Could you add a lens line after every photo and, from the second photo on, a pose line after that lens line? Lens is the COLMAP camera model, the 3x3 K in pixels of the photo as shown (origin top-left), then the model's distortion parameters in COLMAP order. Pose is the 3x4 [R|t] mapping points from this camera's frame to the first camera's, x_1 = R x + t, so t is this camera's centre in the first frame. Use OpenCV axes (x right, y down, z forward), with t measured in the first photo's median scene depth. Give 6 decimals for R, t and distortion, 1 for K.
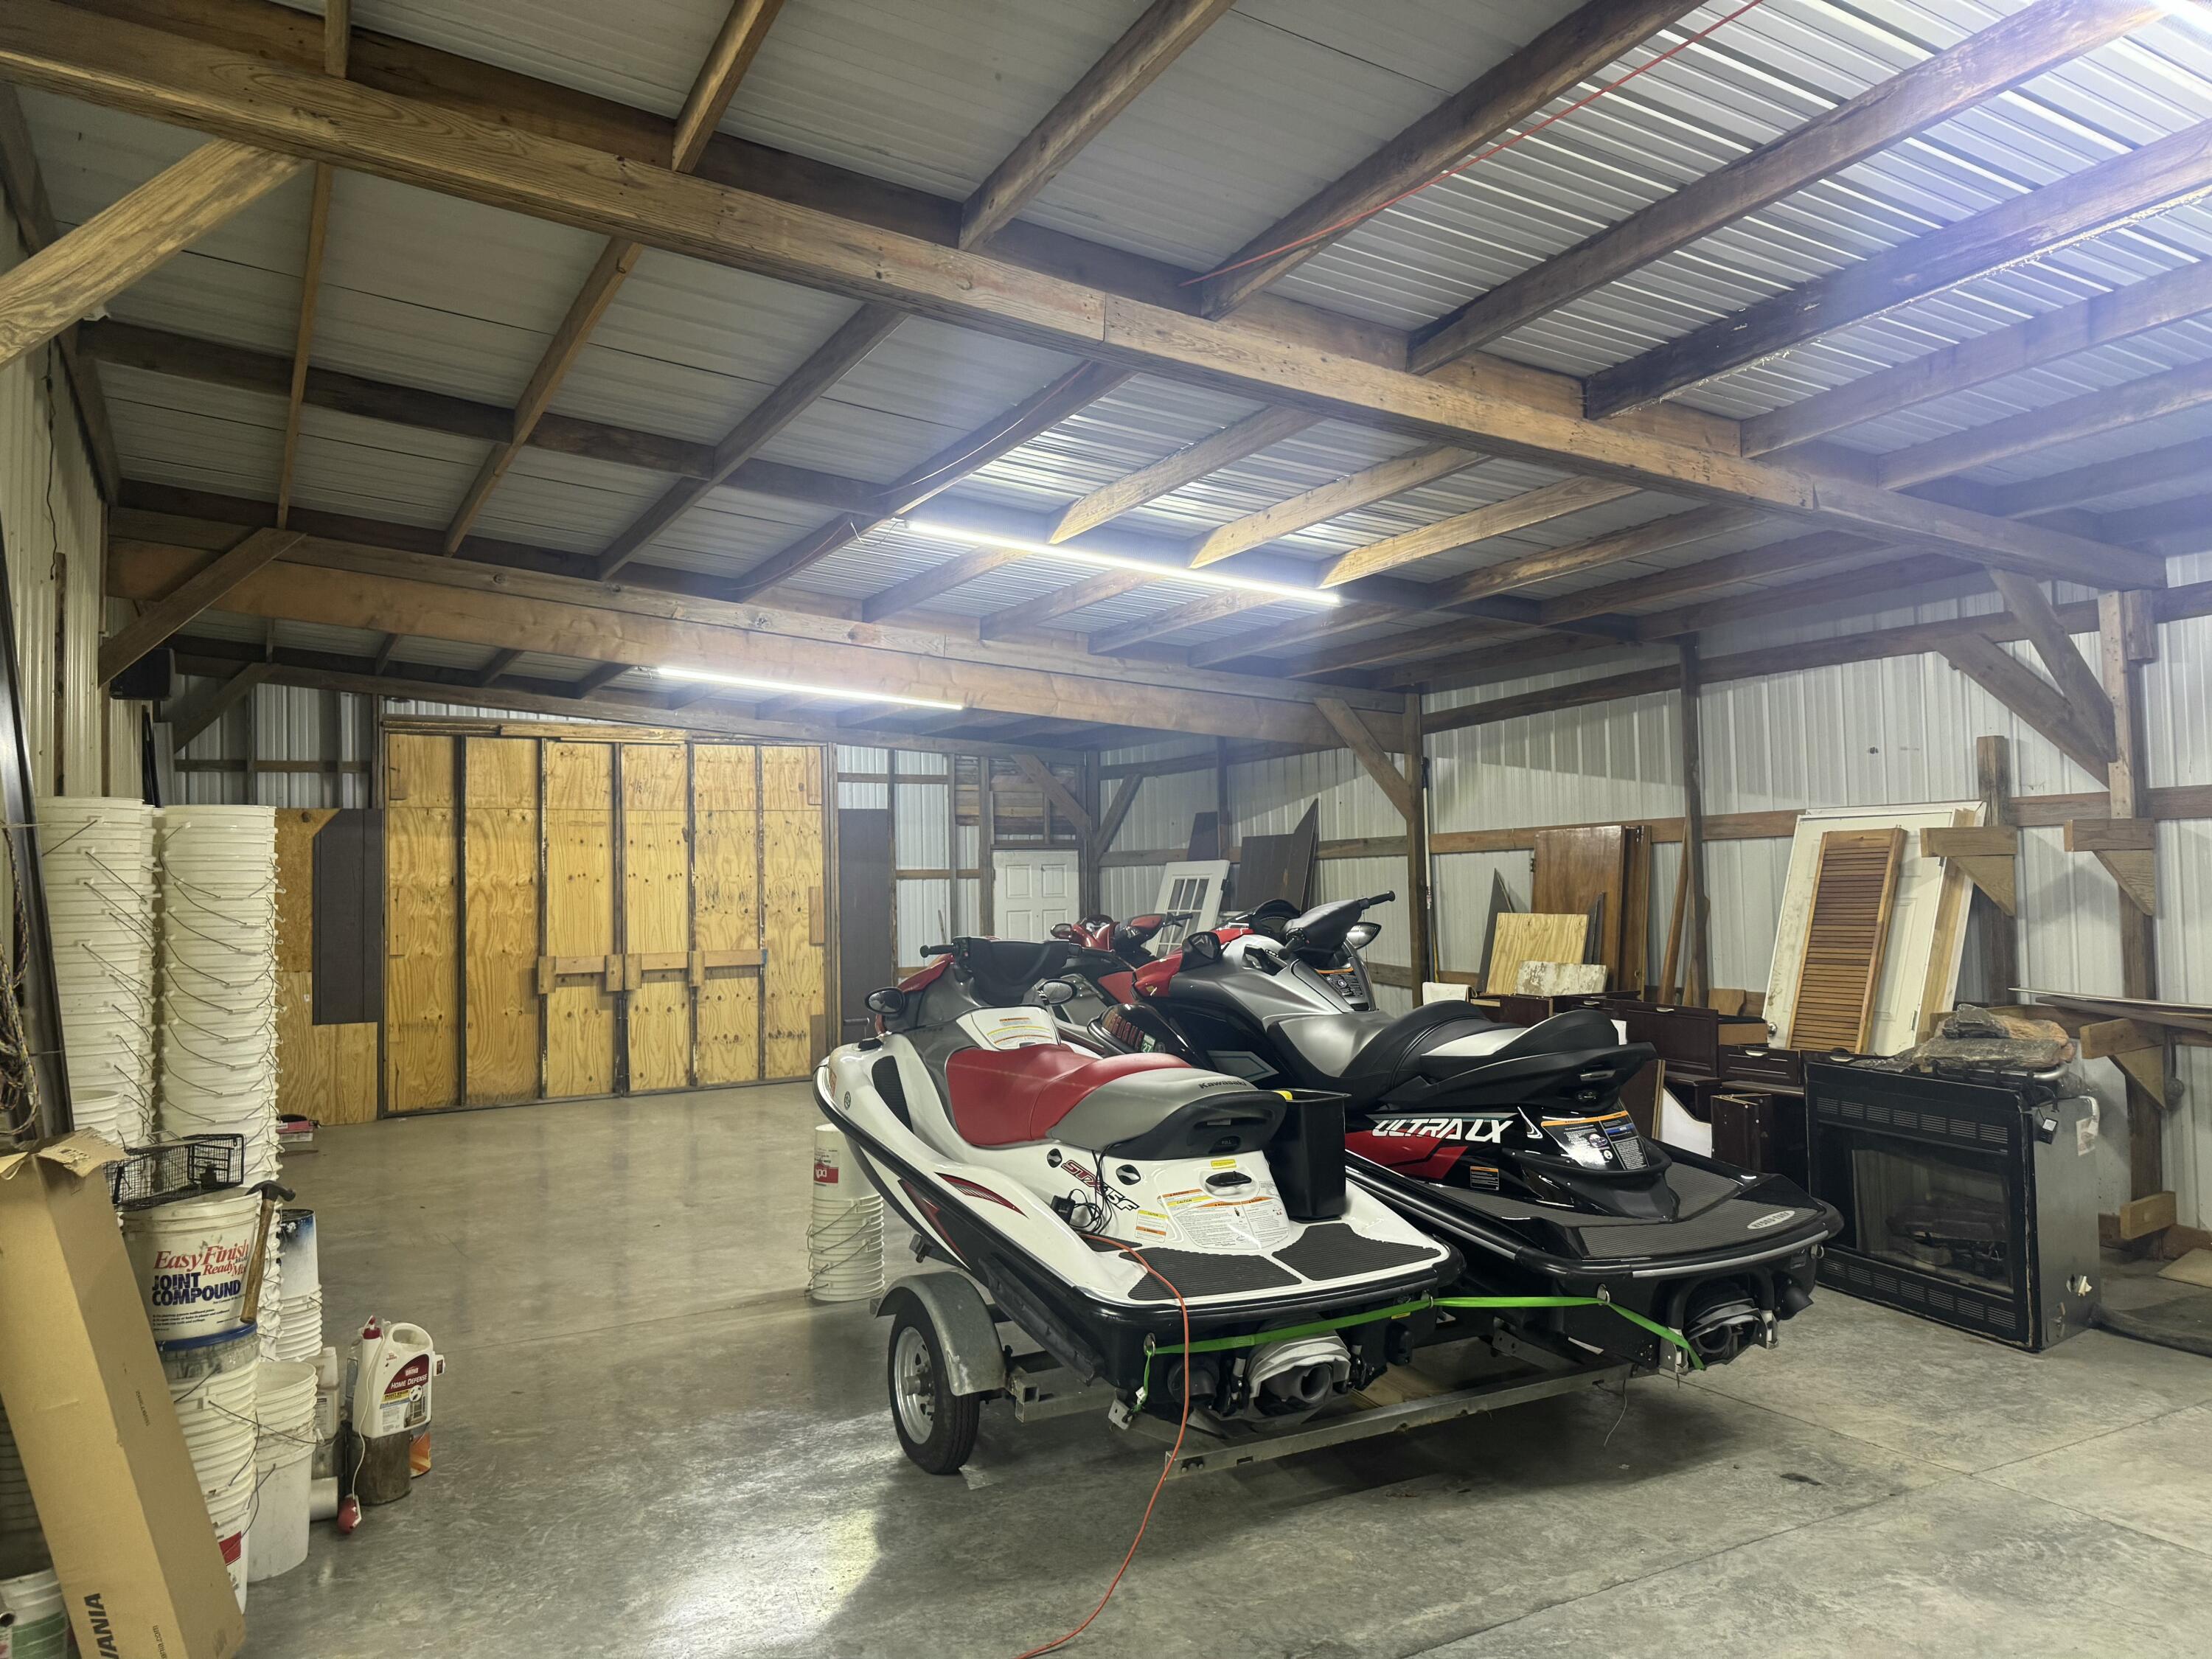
lens RADIAL K [[1559.3, 0, 1093.8], [0, 1559.3, 827.4], [0, 0, 1]] dist [0.033623, -0.030822]
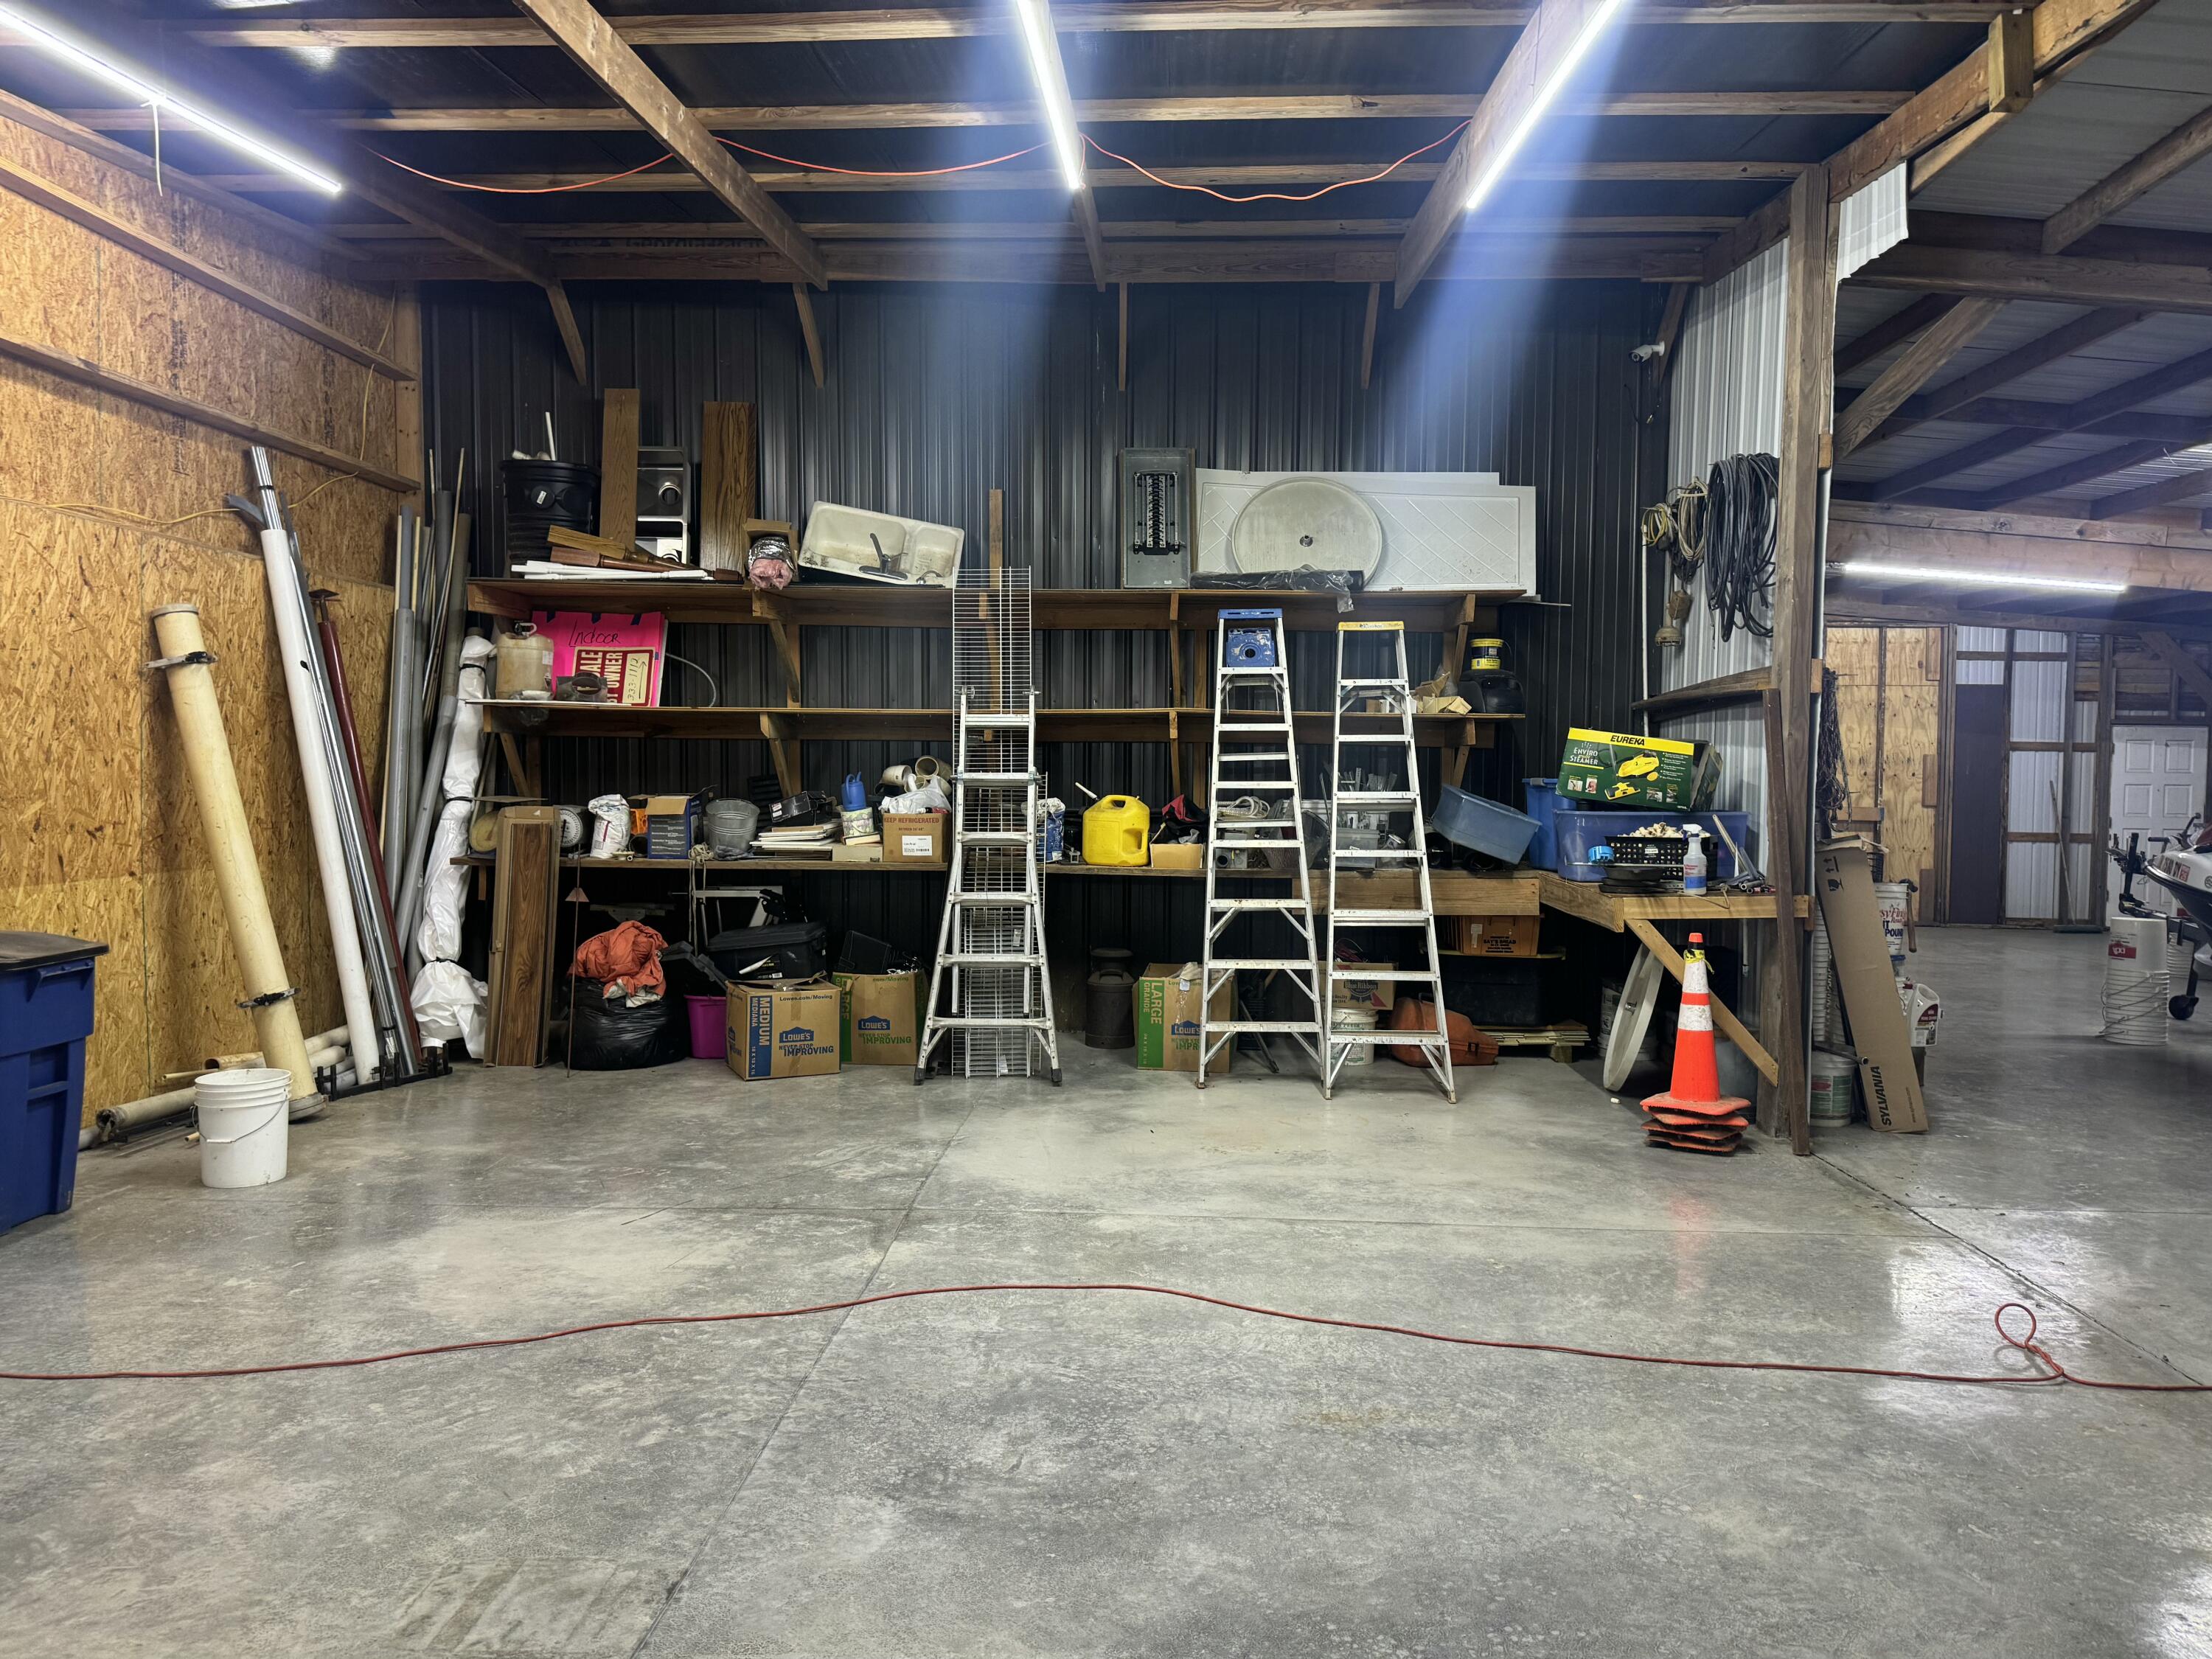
lens RADIAL K [[1559.3, 0, 1120.6], [0, 1559.3, 833.9], [0, 0, 1]] dist [0.033623, -0.030822]
pose [[0.860099, 0.051443, -0.507527, -0.104451], [-0.012035, 0.996672, 0.080628, 0.011121], [0.509985, -0.063240, 0.857855, -0.259735]]
